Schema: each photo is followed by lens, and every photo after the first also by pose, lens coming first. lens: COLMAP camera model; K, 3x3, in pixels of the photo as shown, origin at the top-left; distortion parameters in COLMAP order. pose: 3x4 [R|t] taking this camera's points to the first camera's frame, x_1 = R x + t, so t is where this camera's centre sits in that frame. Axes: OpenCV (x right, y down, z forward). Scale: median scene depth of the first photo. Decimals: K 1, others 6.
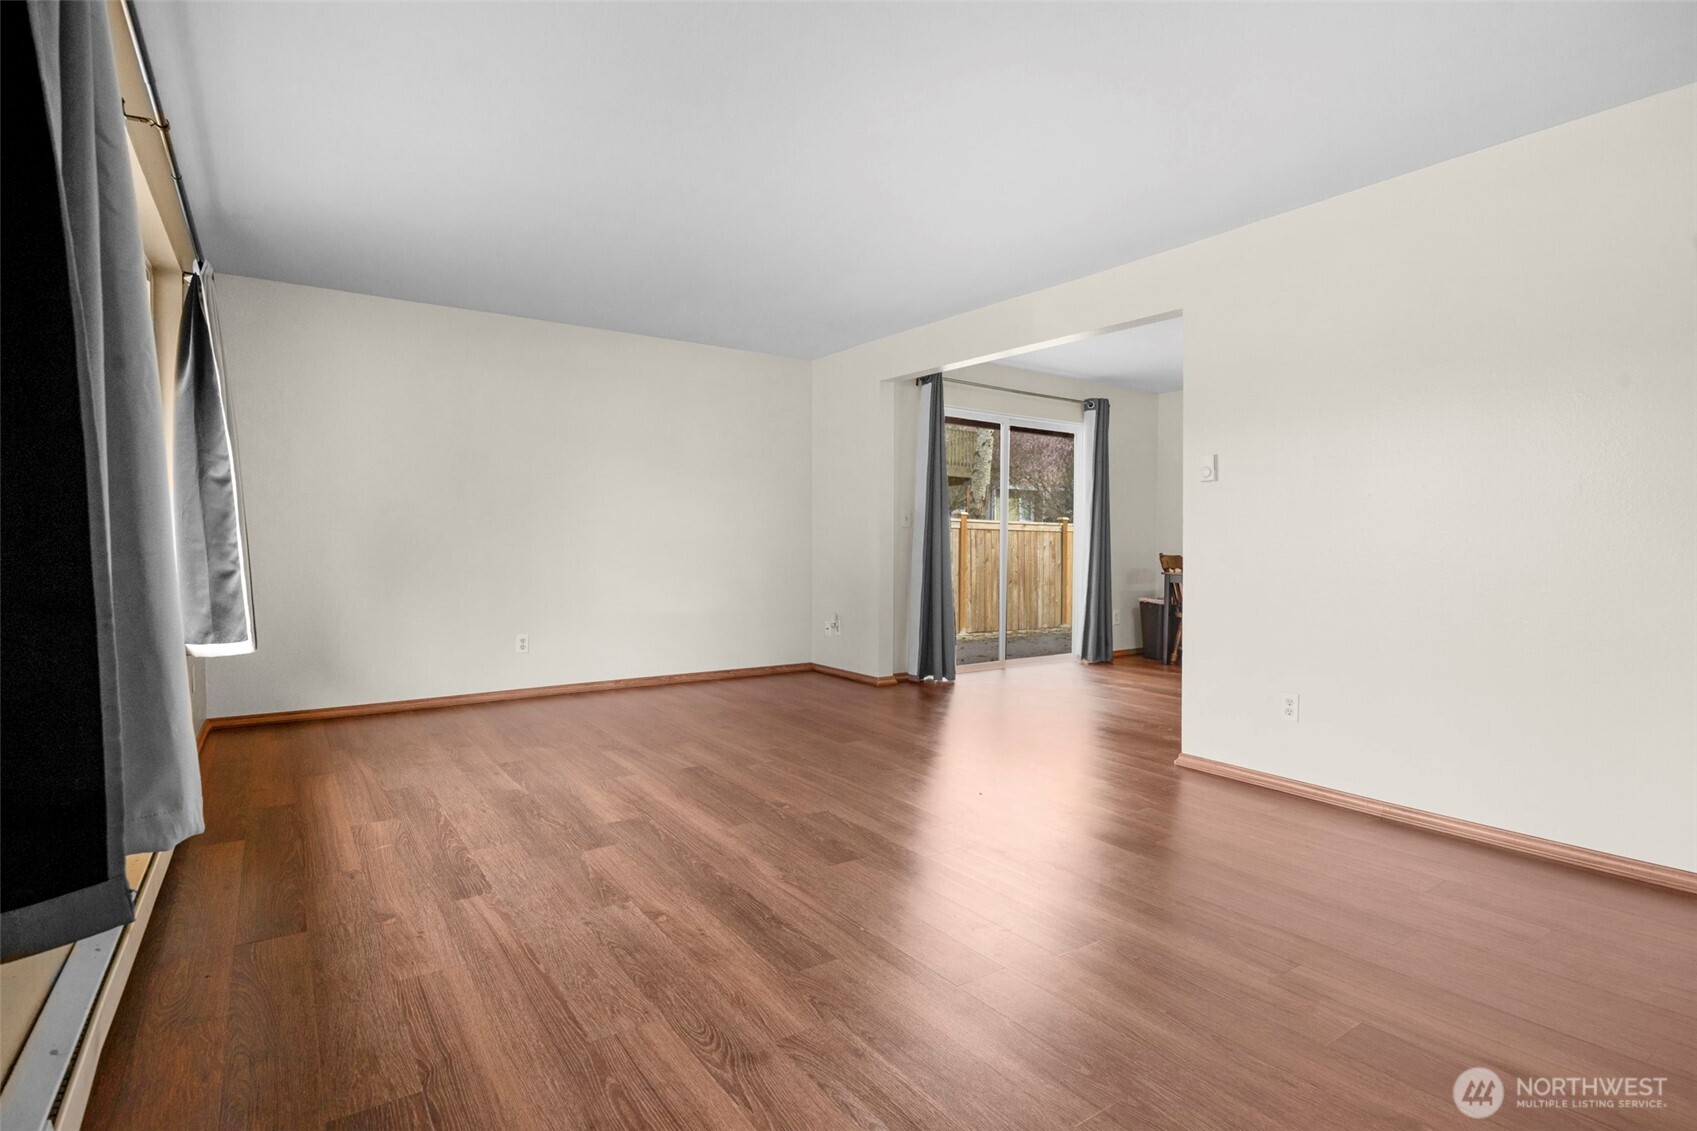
lens RADIAL K [[827.4, 0, 852.9], [0, 827.4, 563.1], [0, 0, 1]] dist [-0.014770, -0.000993]
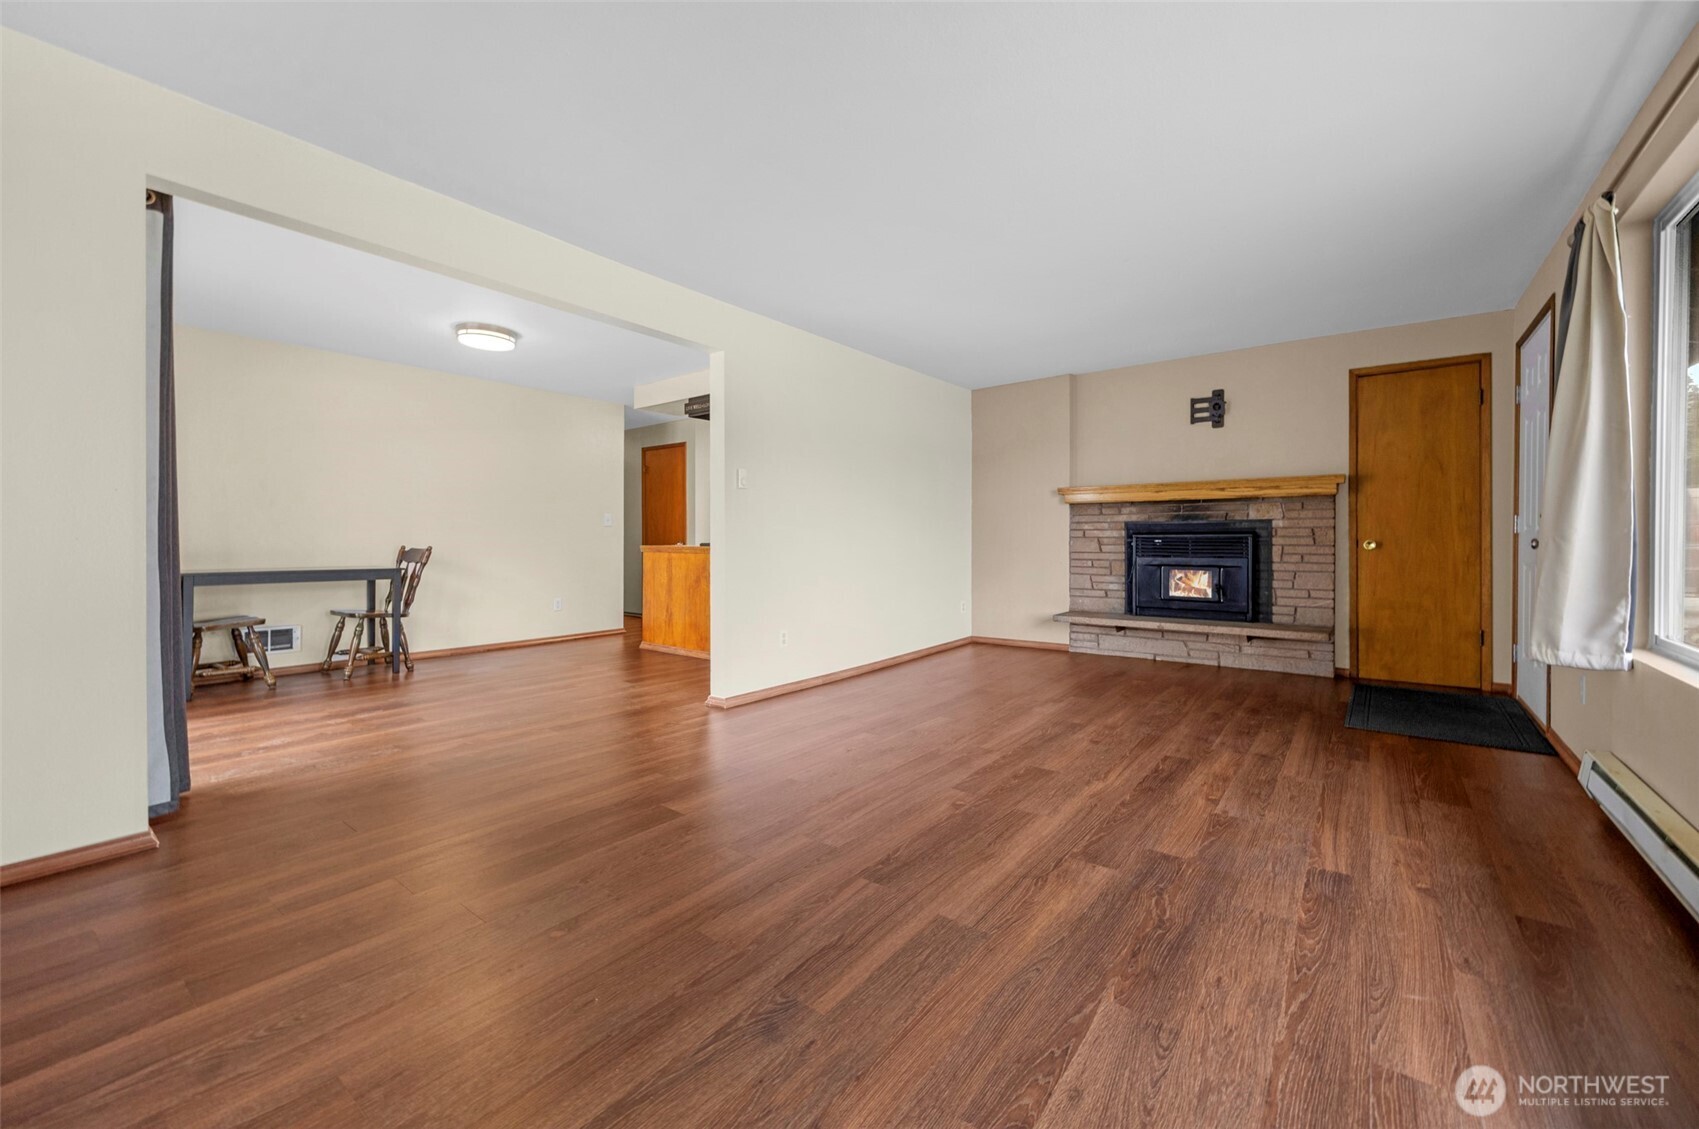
lens RADIAL K [[675.3, 0, 823.0], [0, 675.3, 550.1], [0, 0, 1]] dist [-0.009381, 0.002298]
pose [[-0.276827, -0.021074, 0.960689, -0.764442], [0.023077, 0.999325, 0.028571, -0.038954], [-0.960643, 0.030079, -0.276154, 1.283800]]
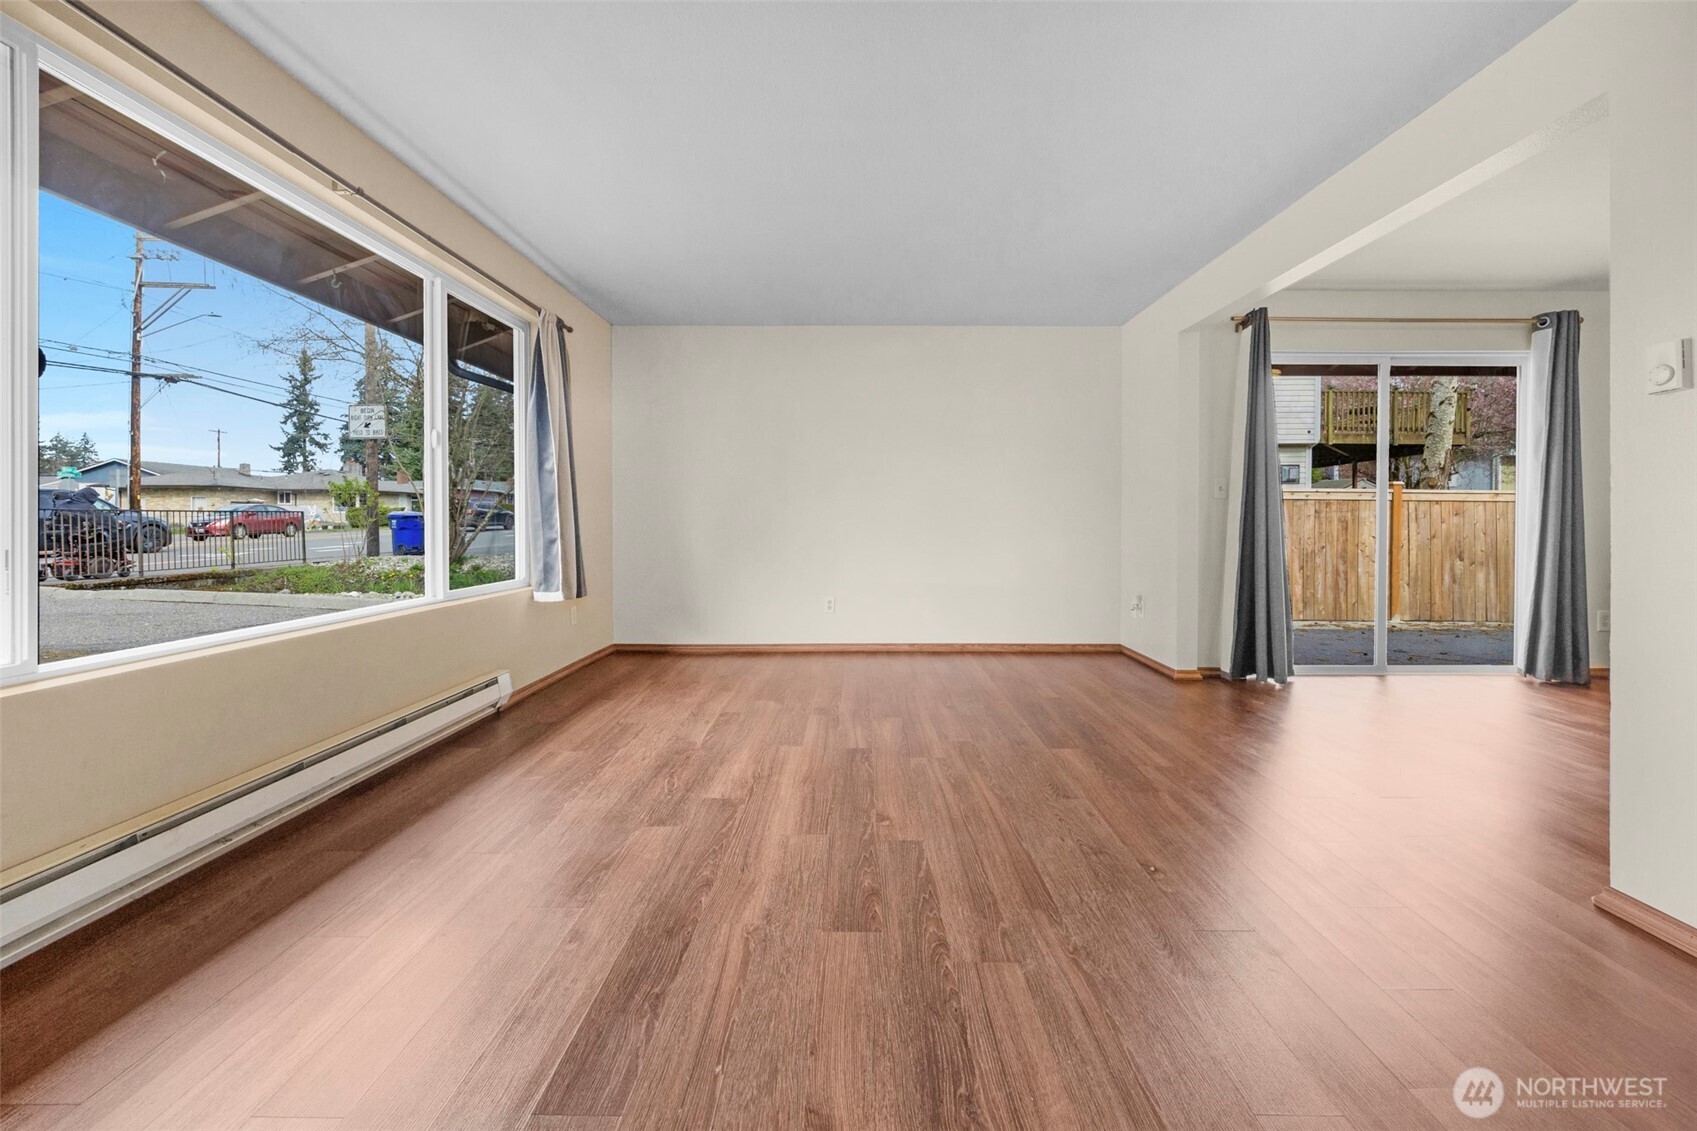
lens RADIAL K [[674.5, 0, 847.5], [0, 674.5, 522.6], [0, 0, 1]] dist [-0.009381, 0.002298]
pose [[0.819234, -0.001899, -0.573456, 0.266228], [-0.009818, 0.999801, -0.017337, -0.002233], [0.573375, 0.019833, 0.819053, 0.374267]]
